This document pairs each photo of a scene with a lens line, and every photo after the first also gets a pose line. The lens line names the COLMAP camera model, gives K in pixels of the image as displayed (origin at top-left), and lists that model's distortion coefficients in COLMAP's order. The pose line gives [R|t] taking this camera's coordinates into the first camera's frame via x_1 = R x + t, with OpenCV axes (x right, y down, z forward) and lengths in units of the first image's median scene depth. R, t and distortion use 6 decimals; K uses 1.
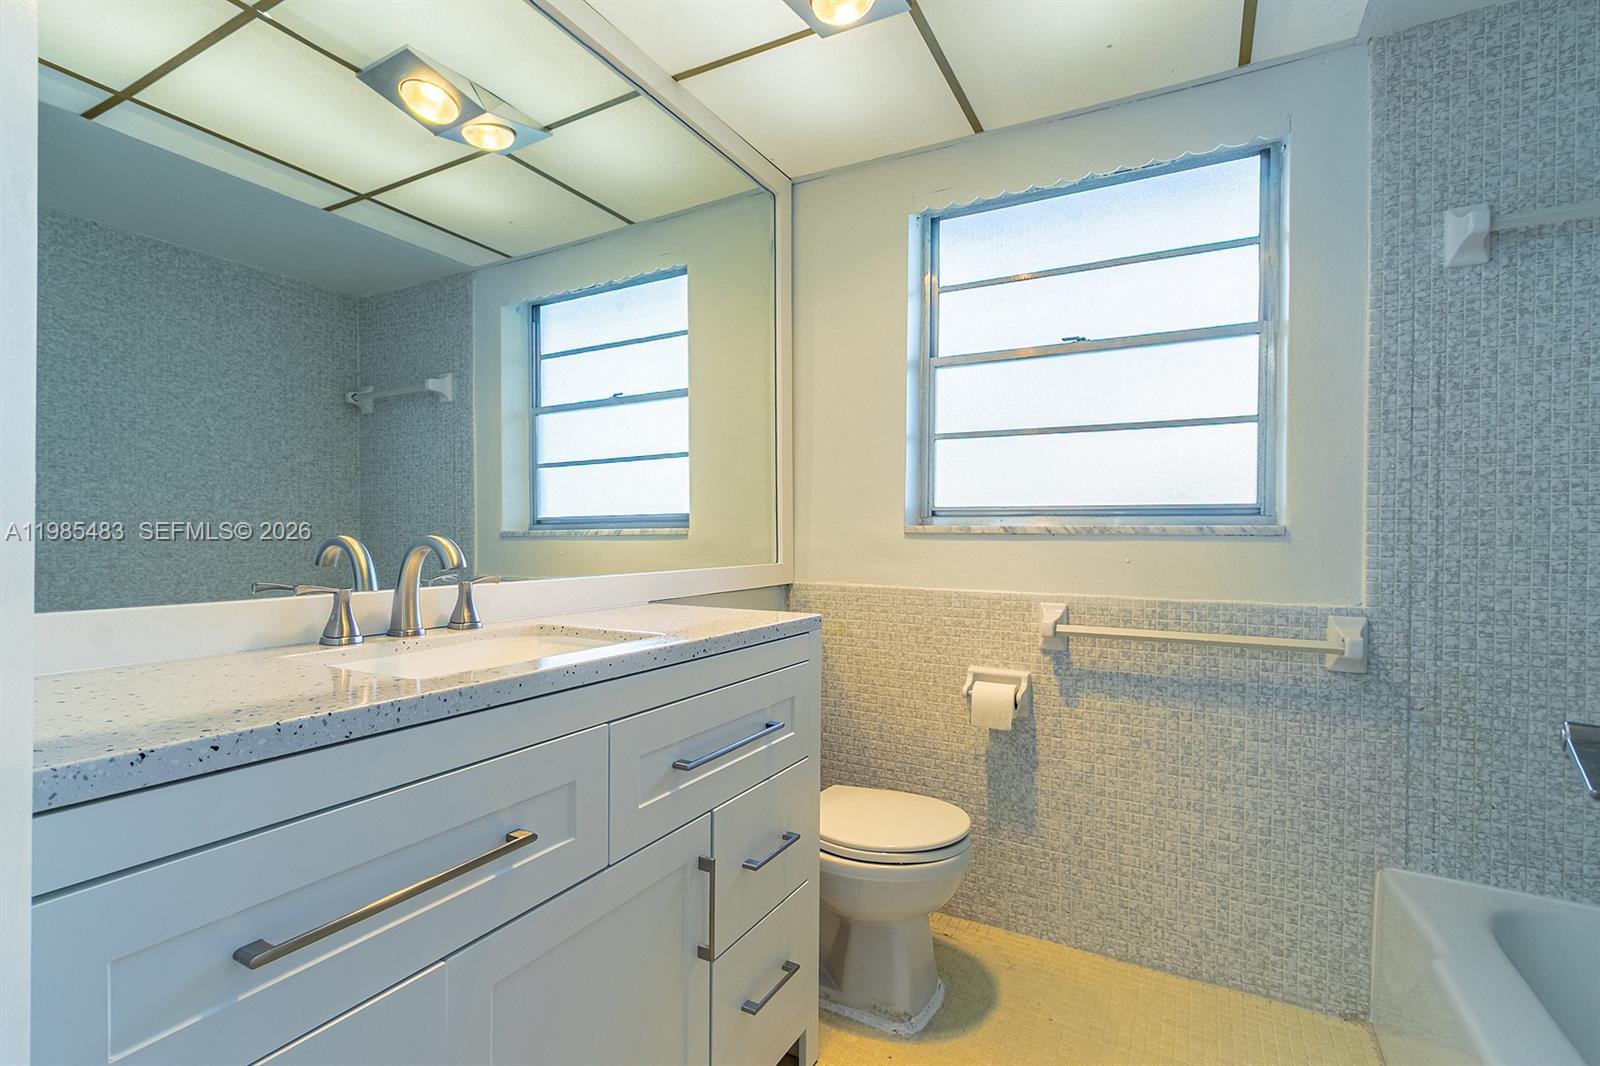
lens RADIAL K [[734.7, 0, 796.6], [0, 734.7, 538.6], [0, 0, 1]] dist [-0.000399, -0.000822]
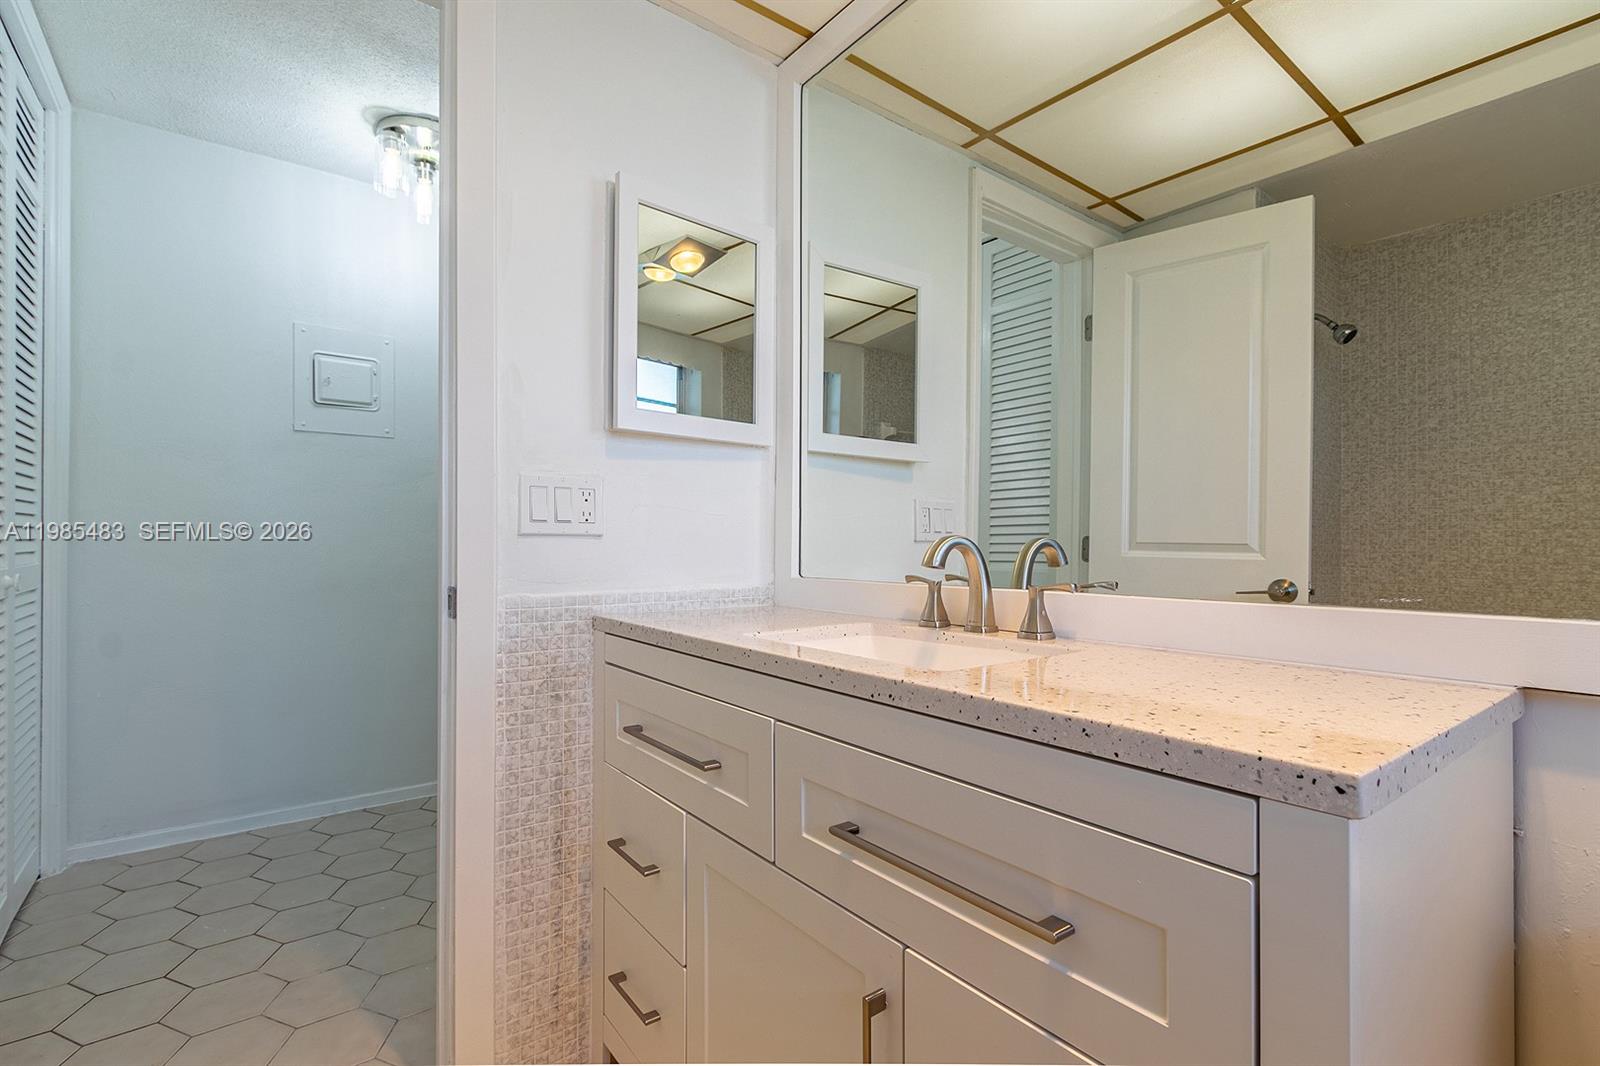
lens RADIAL K [[734.7, 0, 795.0], [0, 734.7, 541.0], [0, 0, 1]] dist [-0.000399, -0.000822]
pose [[-0.410104, -0.009746, -0.911987, 0.328890], [-0.010247, 0.999929, -0.006077, 0.007694], [0.911981, 0.006853, -0.410175, 0.732312]]
